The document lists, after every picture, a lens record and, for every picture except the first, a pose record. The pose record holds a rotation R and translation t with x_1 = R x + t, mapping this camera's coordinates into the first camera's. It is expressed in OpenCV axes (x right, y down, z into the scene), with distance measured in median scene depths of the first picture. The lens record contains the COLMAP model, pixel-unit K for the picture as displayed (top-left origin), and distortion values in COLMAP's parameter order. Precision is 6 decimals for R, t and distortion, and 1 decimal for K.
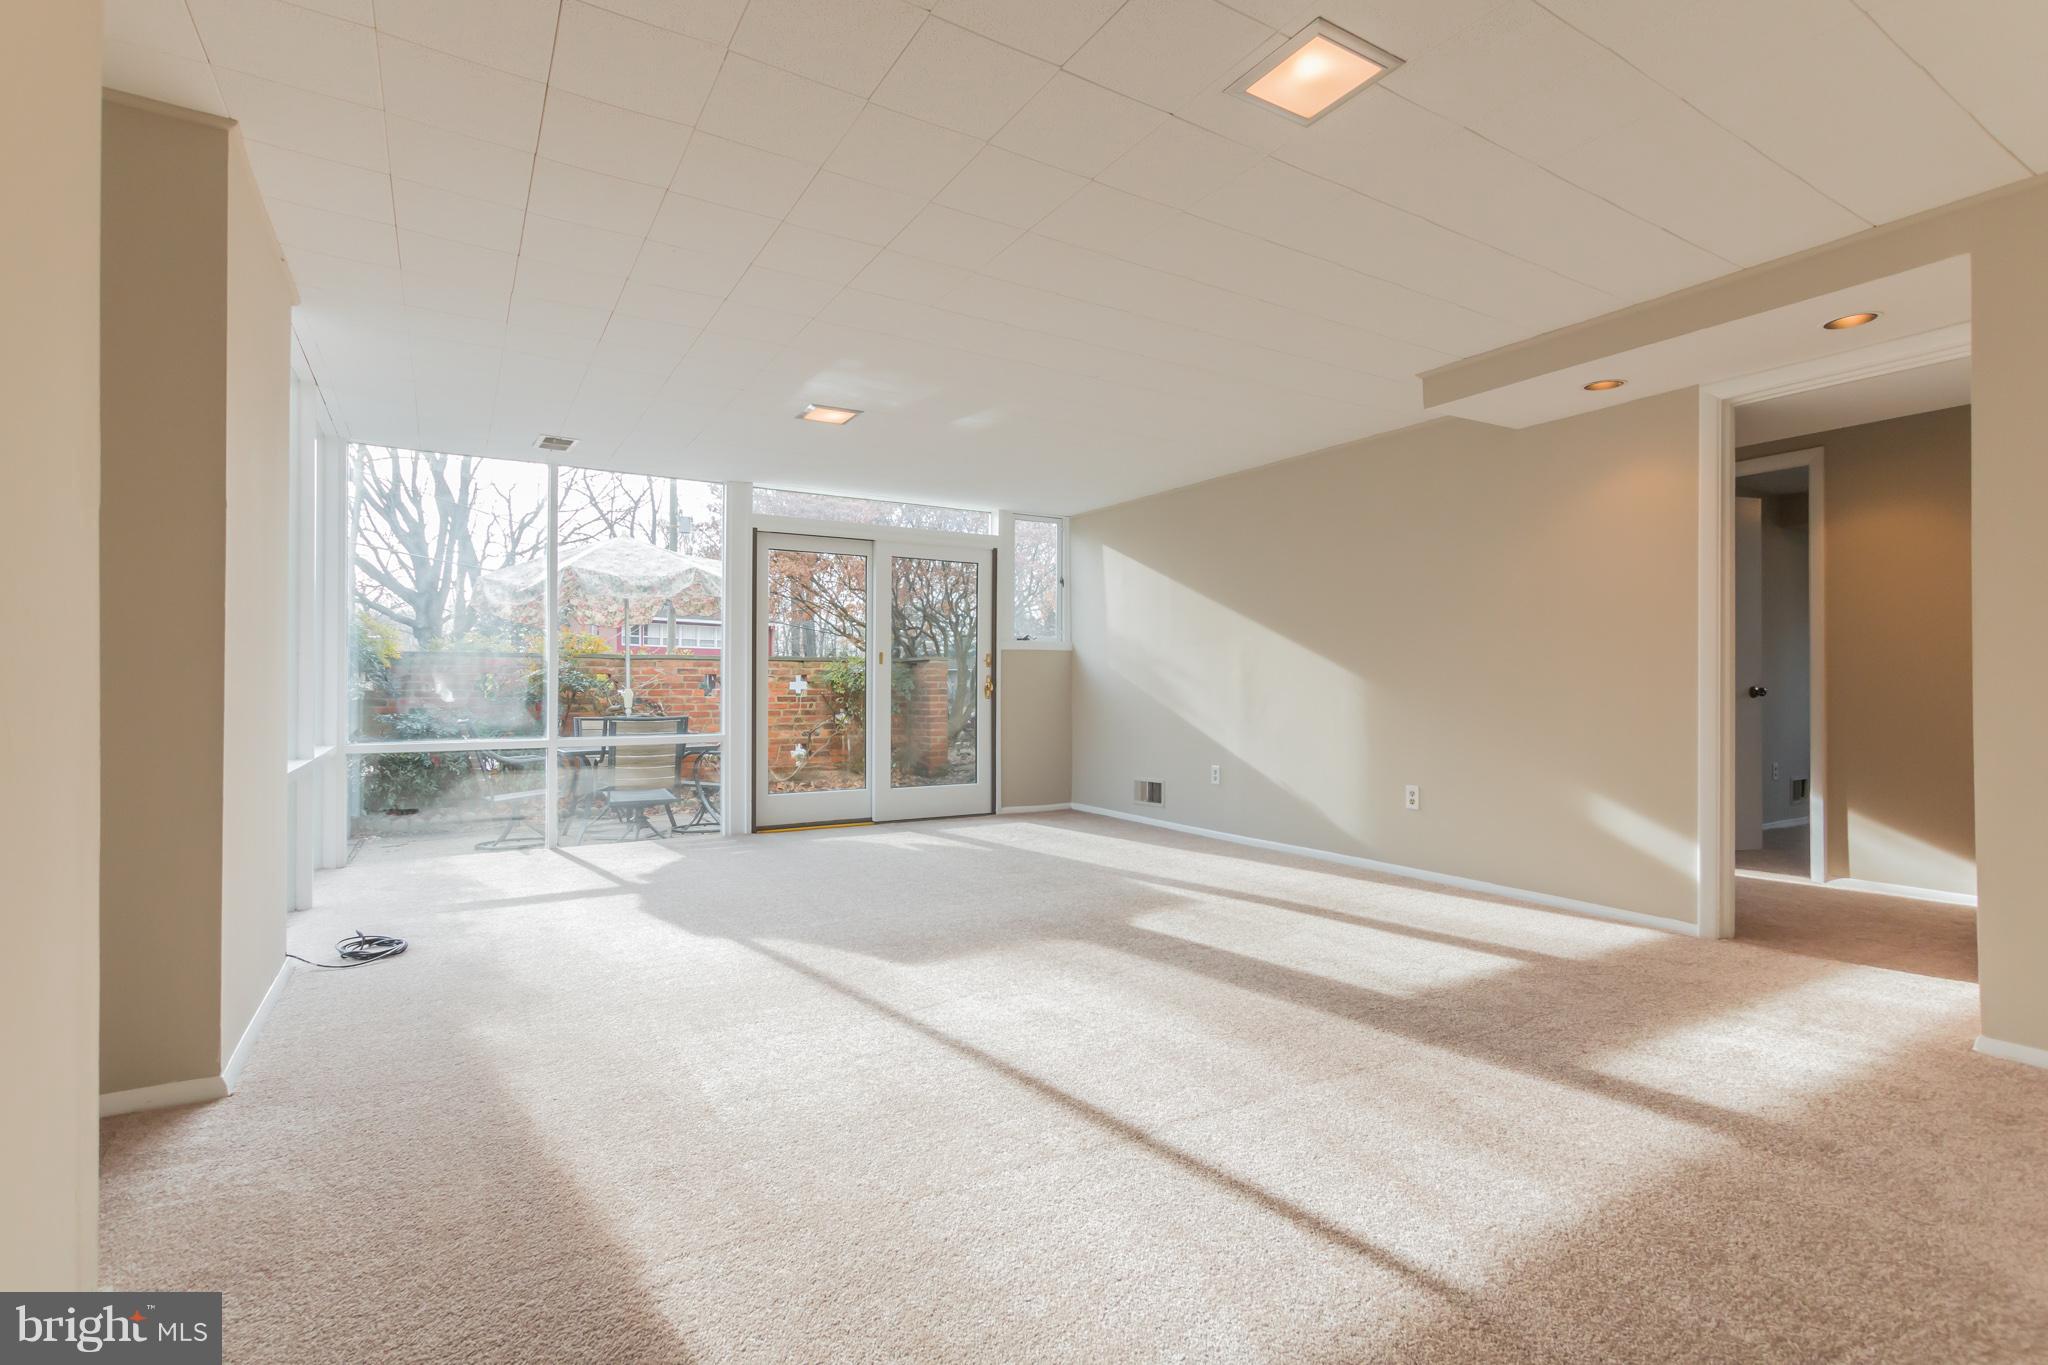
lens RADIAL K [[936.6, 0, 1021.6], [0, 936.6, 702.9], [0, 0, 1]] dist [0.002528, 0.000139]
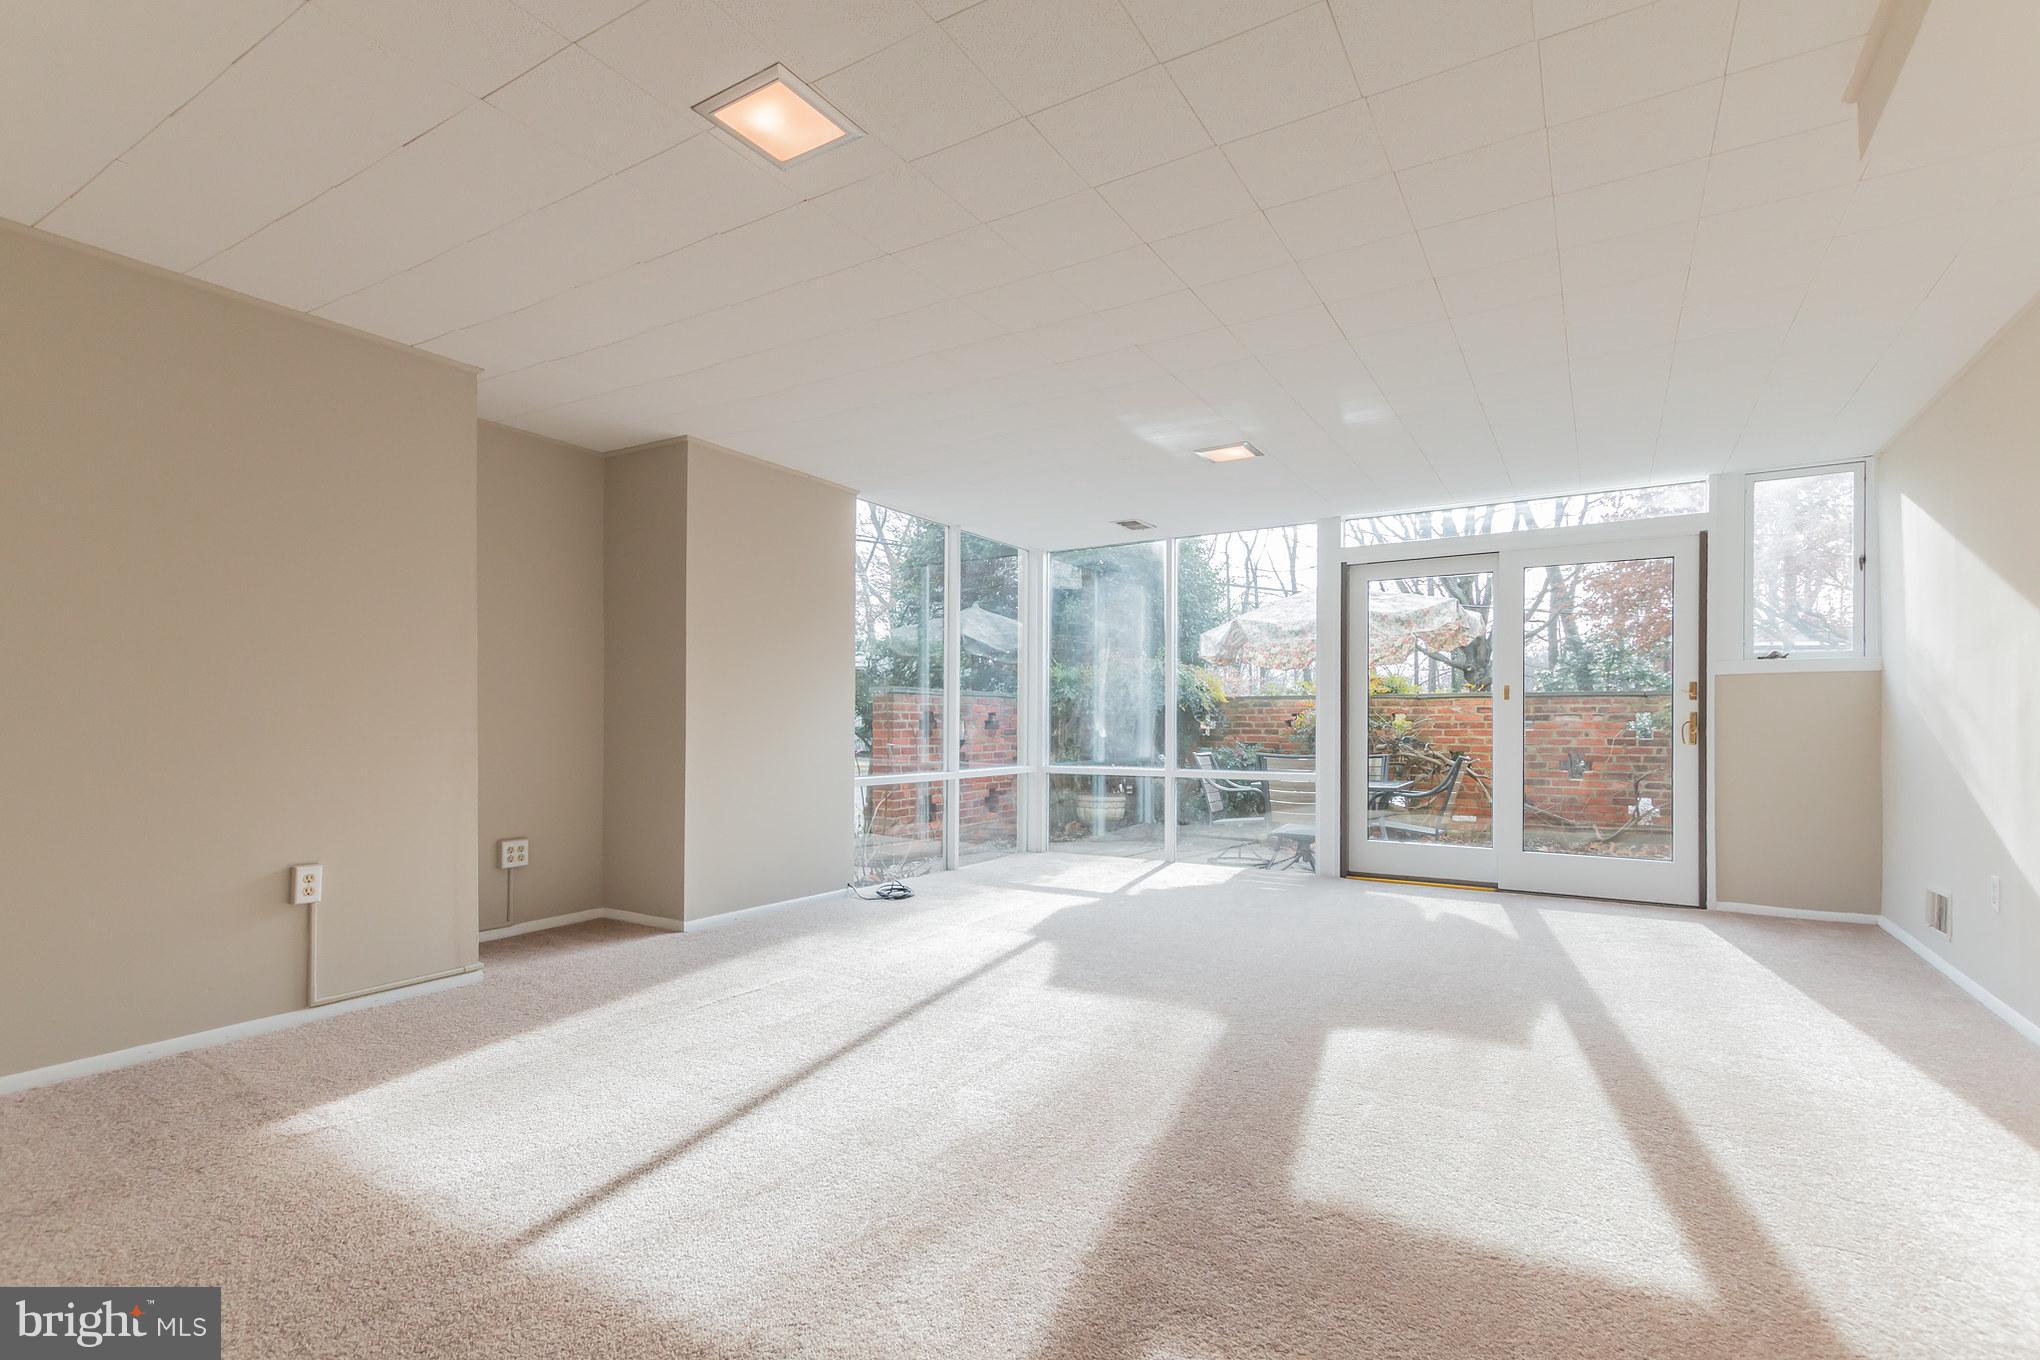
lens RADIAL K [[953.4, 0, 1019.9], [0, 953.4, 735.5], [0, 0, 1]] dist [0.001991, 0.000218]
pose [[0.449581, 0.012152, -0.893157, 0.403974], [-0.019834, 0.999797, 0.003619, -0.003760], [0.893019, 0.016088, 0.449731, 0.231710]]
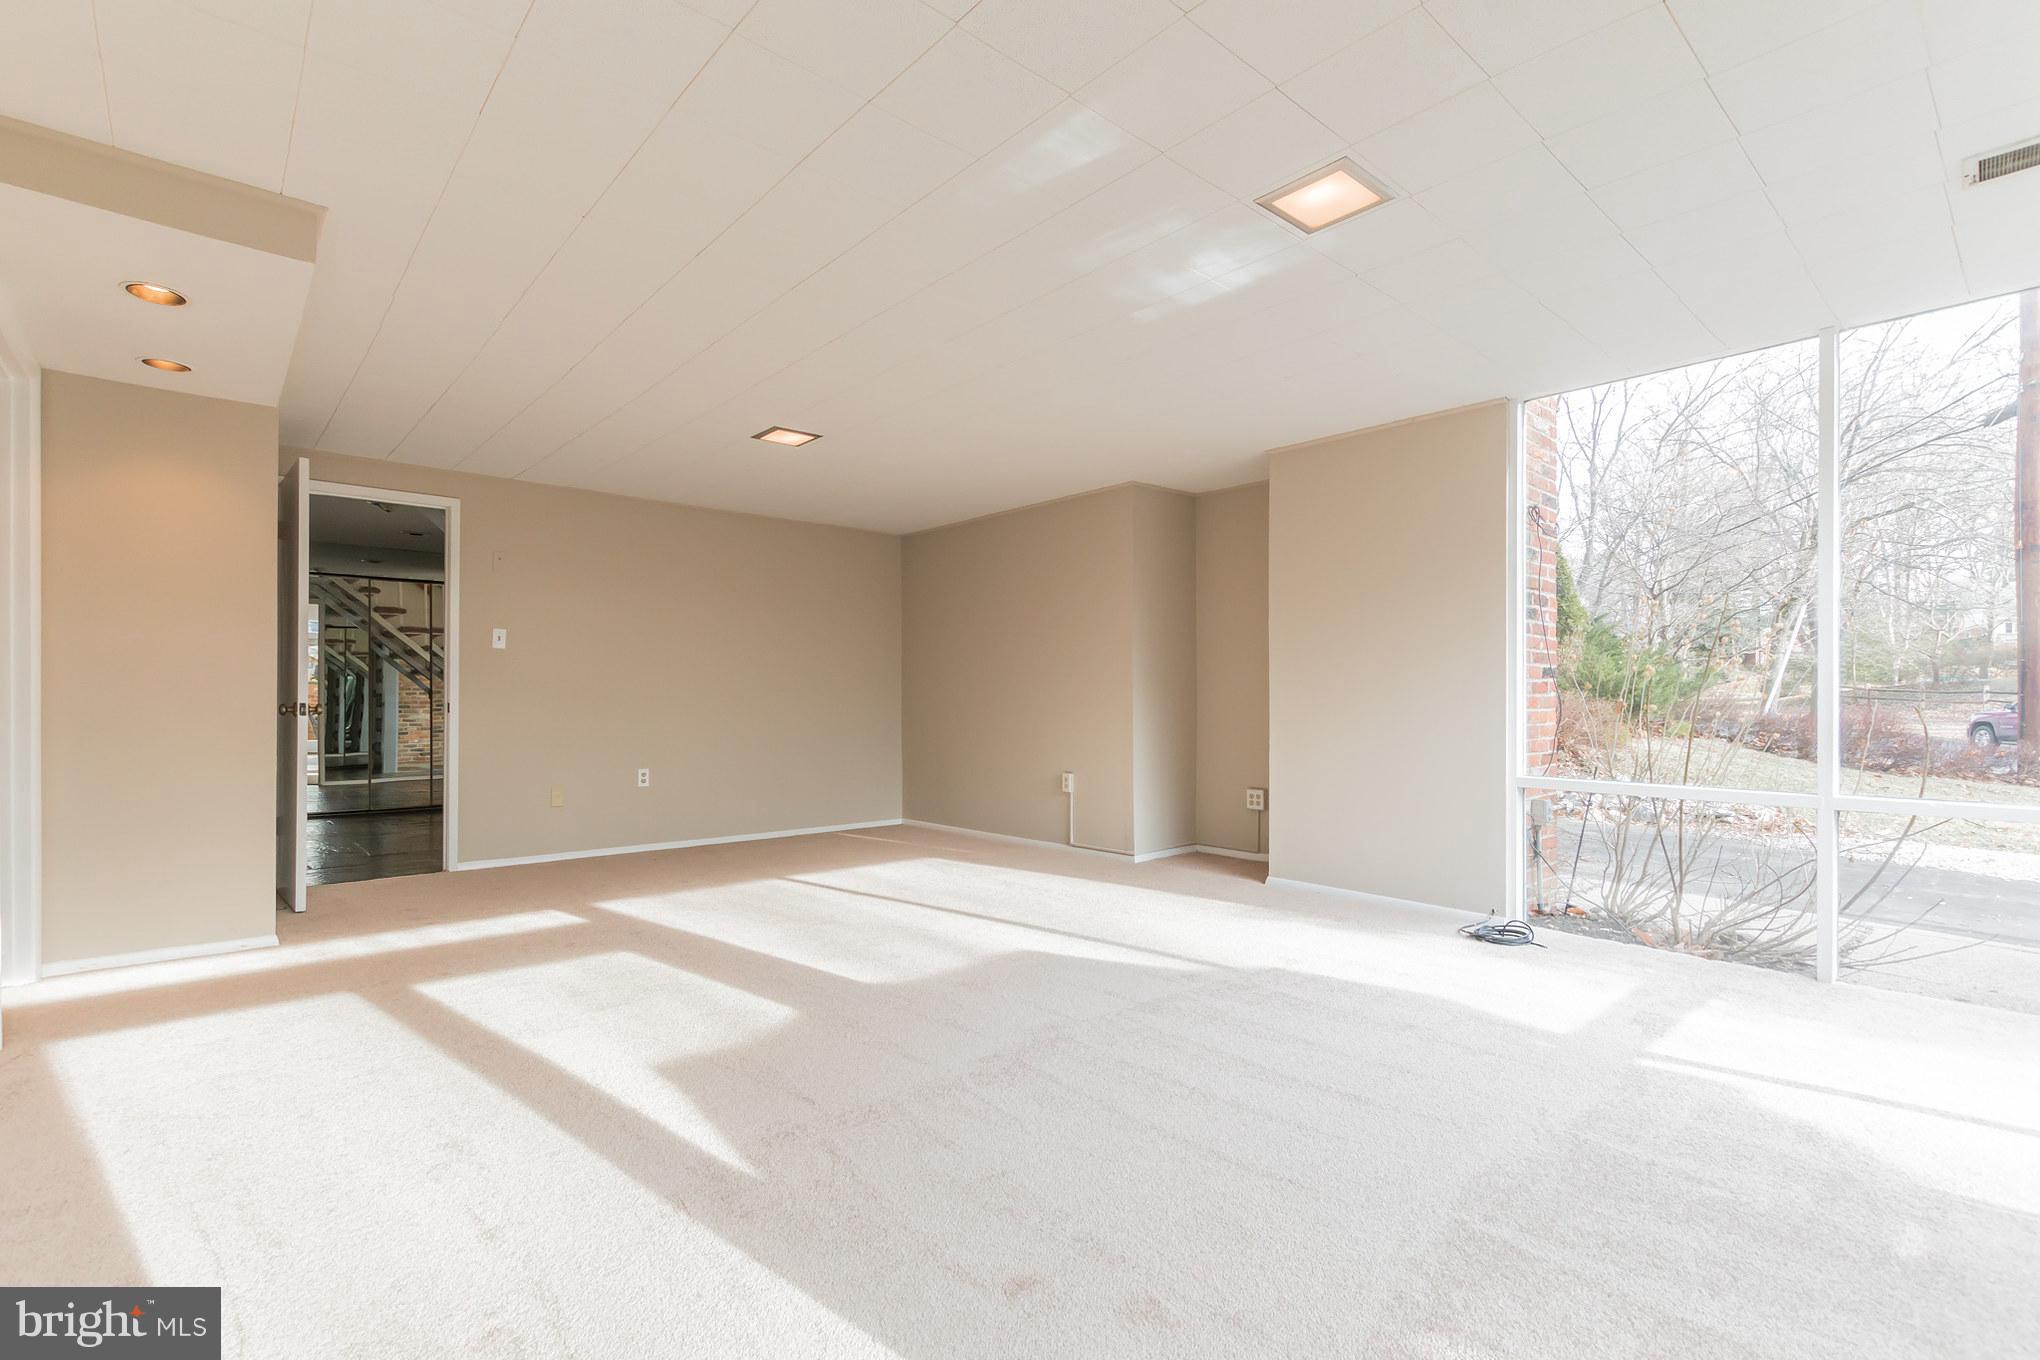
lens RADIAL K [[933.0, 0, 1017.6], [0, 933.0, 700.3], [0, 0, 1]] dist [0.002528, 0.000139]
pose [[-0.986508, -0.003265, -0.163683, 0.036838], [-0.005160, 0.999924, 0.011155, -0.014084], [0.163635, 0.011850, -0.986450, 1.013848]]
